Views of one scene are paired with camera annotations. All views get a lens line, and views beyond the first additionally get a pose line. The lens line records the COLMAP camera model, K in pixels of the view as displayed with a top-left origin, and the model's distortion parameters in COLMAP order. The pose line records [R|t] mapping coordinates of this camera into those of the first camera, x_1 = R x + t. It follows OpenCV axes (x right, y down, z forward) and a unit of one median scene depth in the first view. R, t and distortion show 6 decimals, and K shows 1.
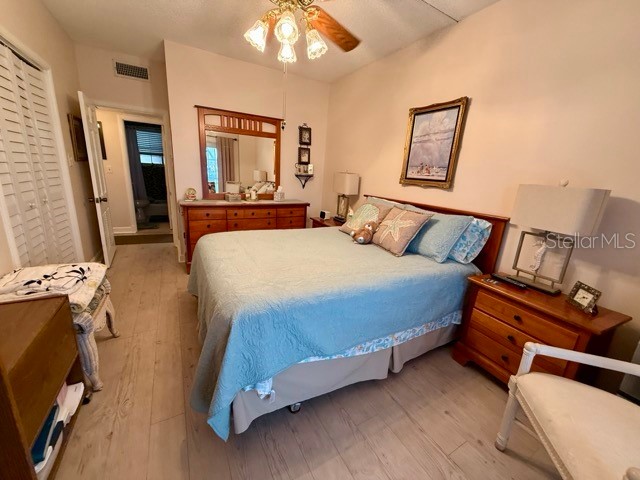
lens RADIAL K [[253.3, 0, 320.9], [0, 253.3, 237.4], [0, 0, 1]] dist [0.000800, -0.000580]
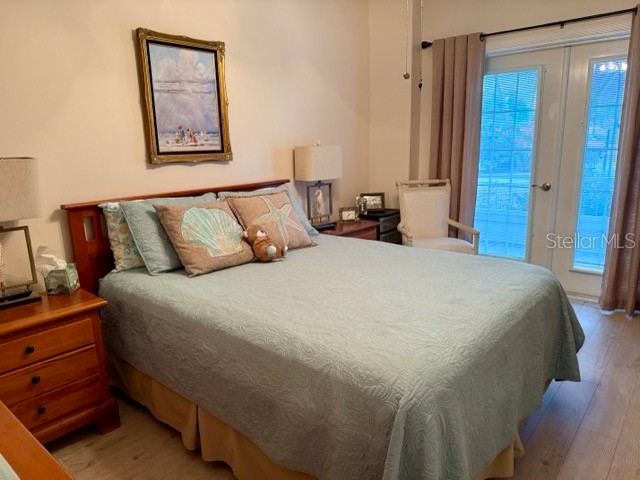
lens RADIAL K [[449.5, 0, 319.2], [0, 449.5, 242.0], [0, 0, 1]] dist [0.004225, -0.004369]
pose [[-0.343218, -0.260917, 0.902288, -0.814490], [0.238603, 0.904907, 0.352436, -0.358594], [-0.908444, 0.336251, -0.248324, 1.104732]]
